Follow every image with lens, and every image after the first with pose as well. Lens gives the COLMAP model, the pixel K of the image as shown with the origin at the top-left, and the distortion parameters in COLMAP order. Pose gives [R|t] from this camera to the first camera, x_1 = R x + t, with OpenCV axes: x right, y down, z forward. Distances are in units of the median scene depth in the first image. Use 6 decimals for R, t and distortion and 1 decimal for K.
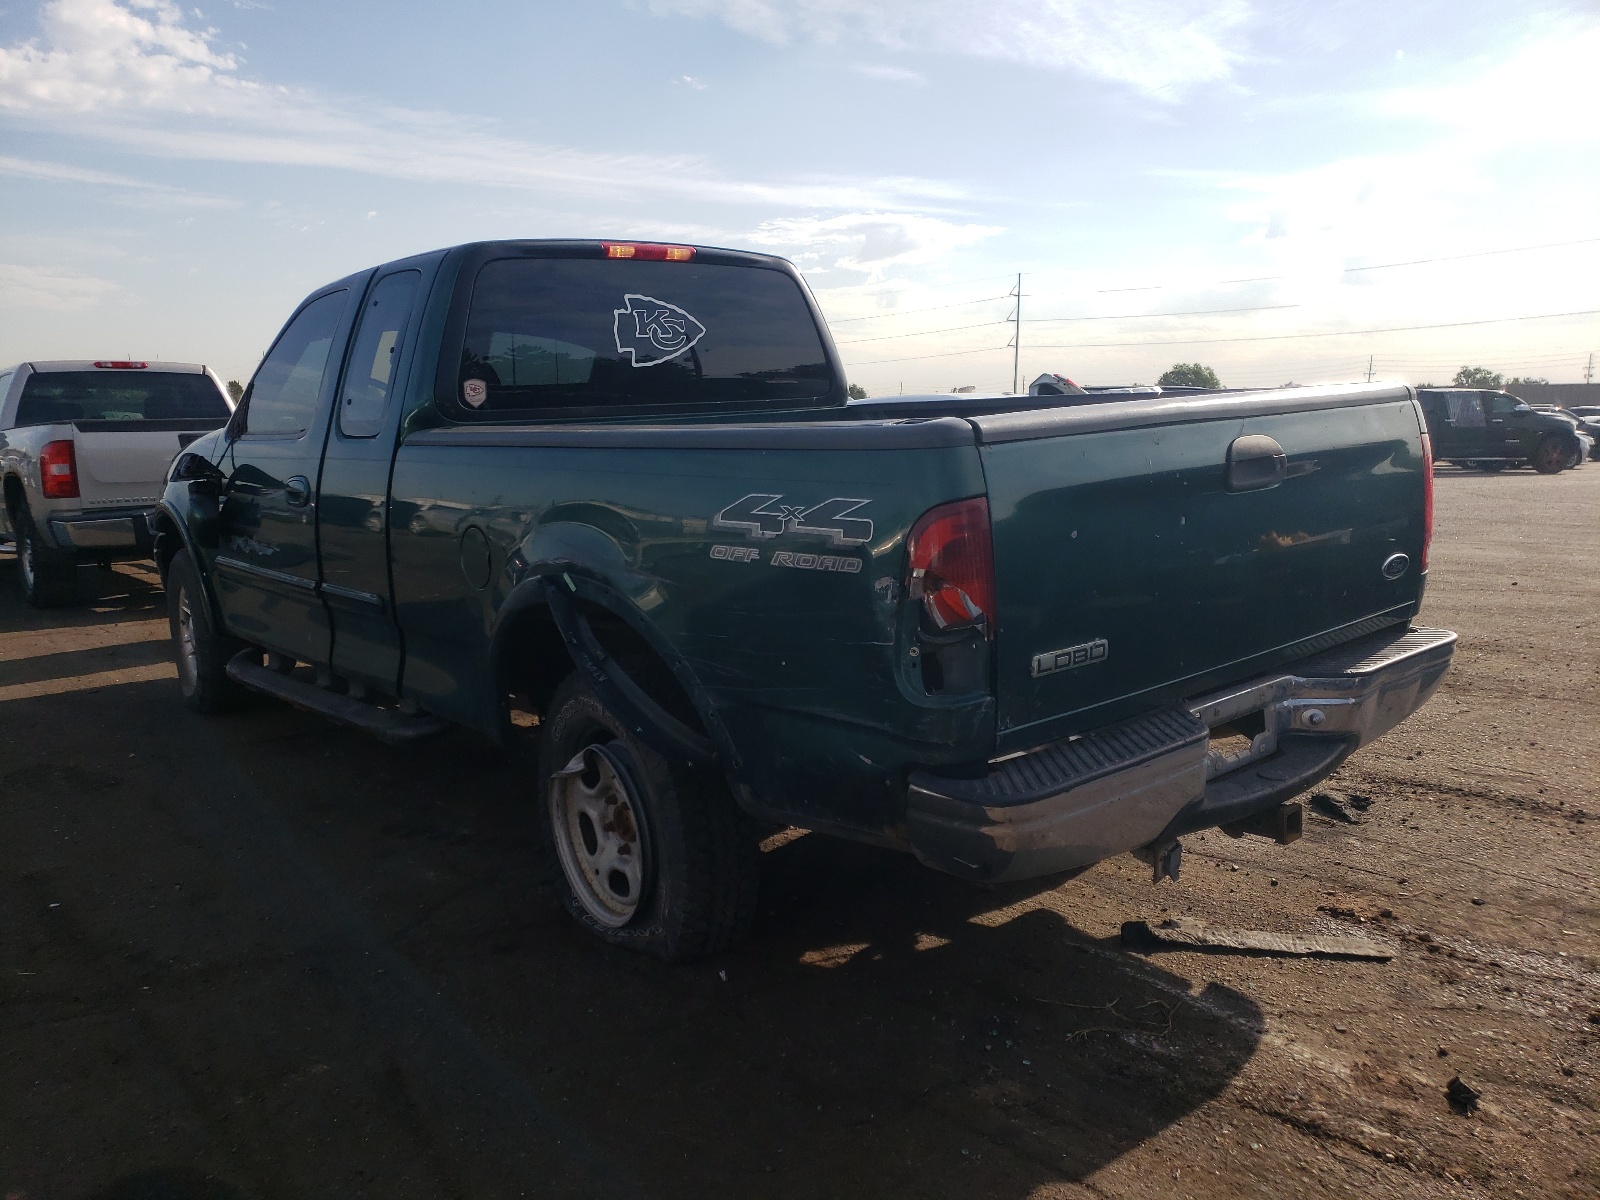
lens RADIAL K [[1268.4, 0, 800.0], [0, 1268.4, 600.0], [0, 0, 1]] dist [0.057761, -0.040834]
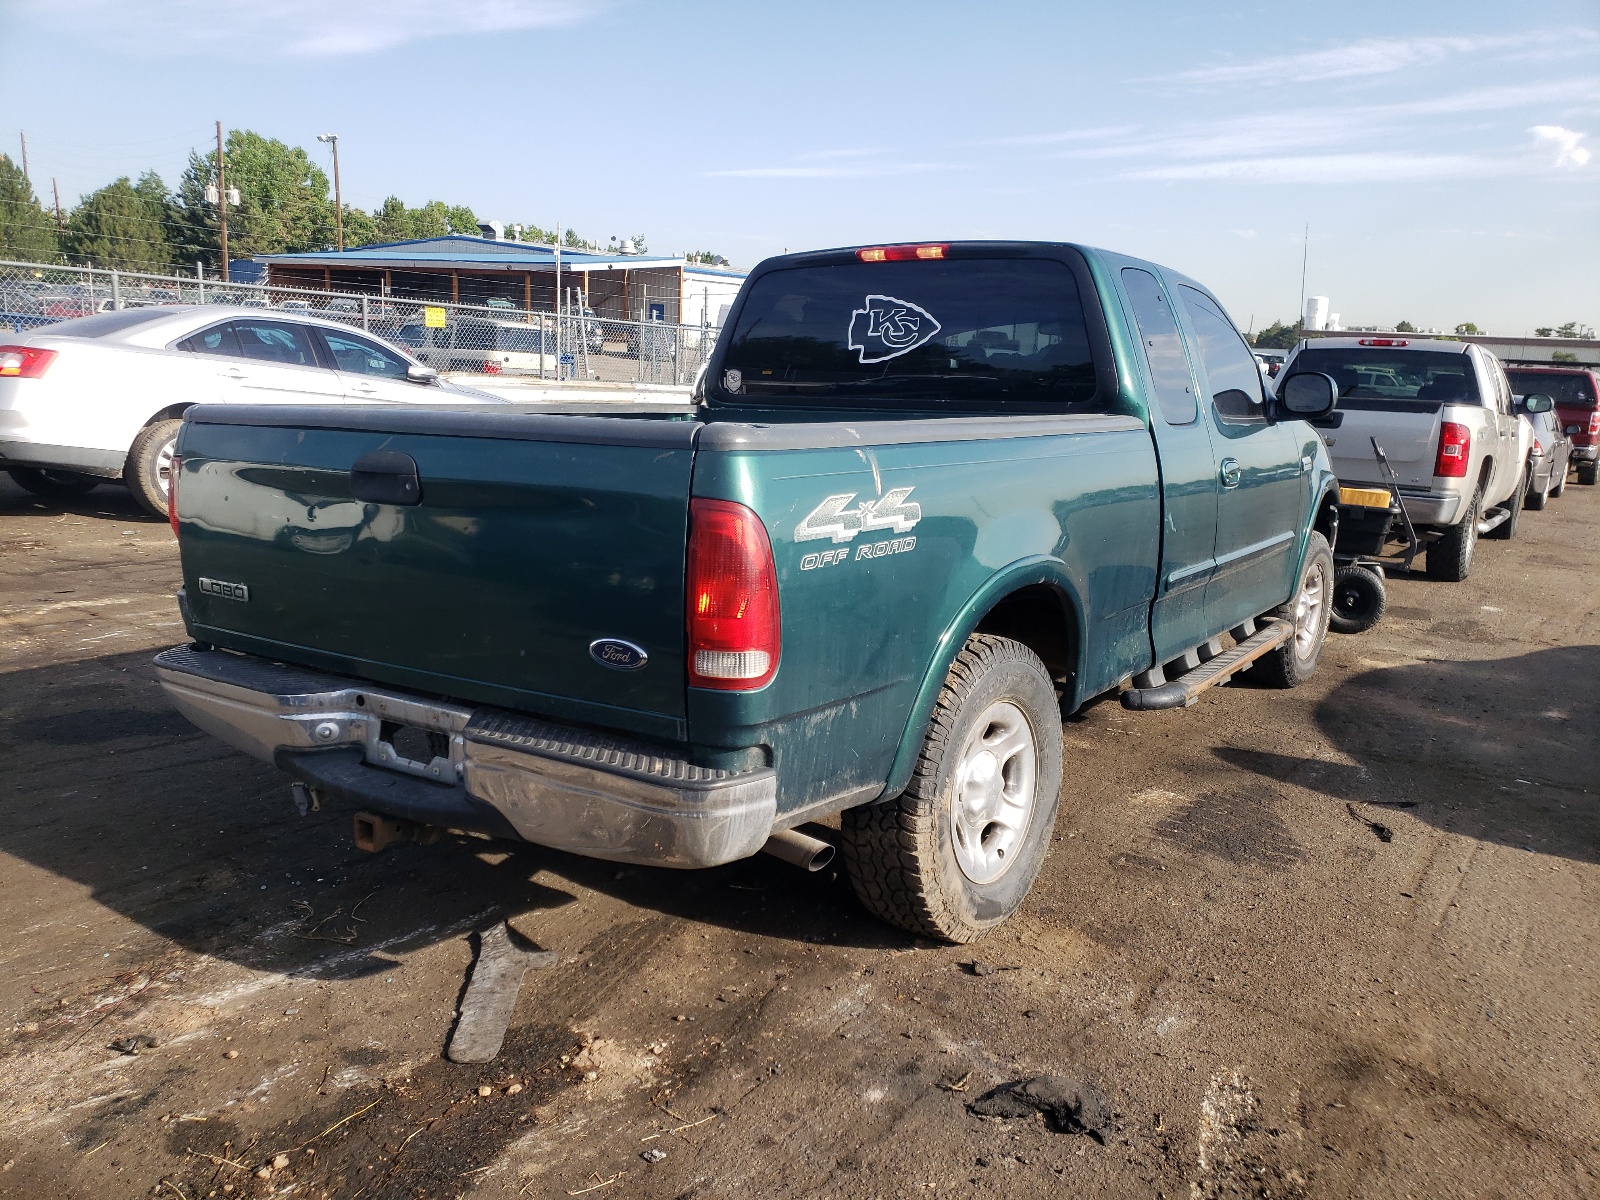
lens RADIAL K [[1268.4, 0, 800.0], [0, 1268.4, 600.0], [0, 0, 1]] dist [0.057761, -0.040834]
pose [[0.246370, 0.206627, -0.946893, 1.276460], [-0.180269, 0.969729, 0.164706, -0.215462], [0.952263, 0.130117, 0.276161, 0.934209]]
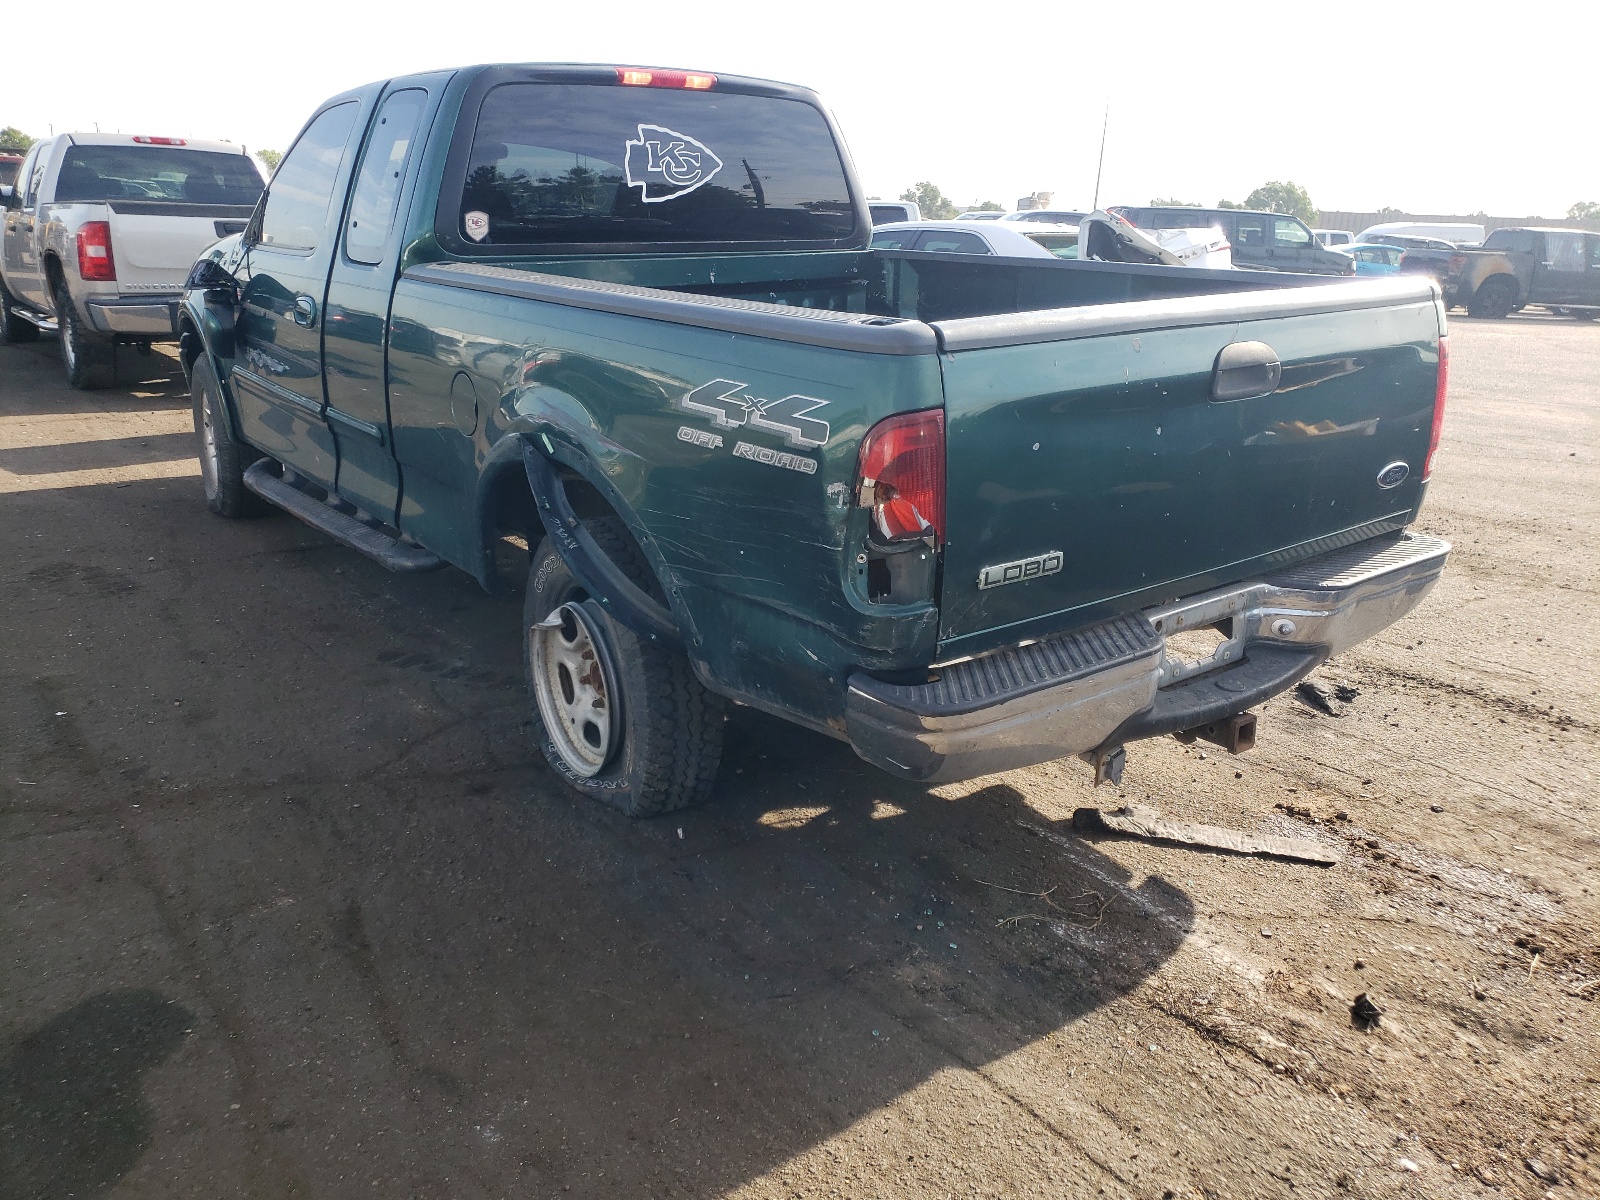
lens RADIAL K [[1275.1, 0, 801.8], [0, 1275.1, 570.5], [0, 0, 1]] dist [0.069374, -0.074488]
pose [[0.997168, 0.064619, -0.038463, 0.061602], [-0.058884, 0.989079, 0.135109, -0.061997], [0.046773, -0.132462, 0.990084, -0.000141]]
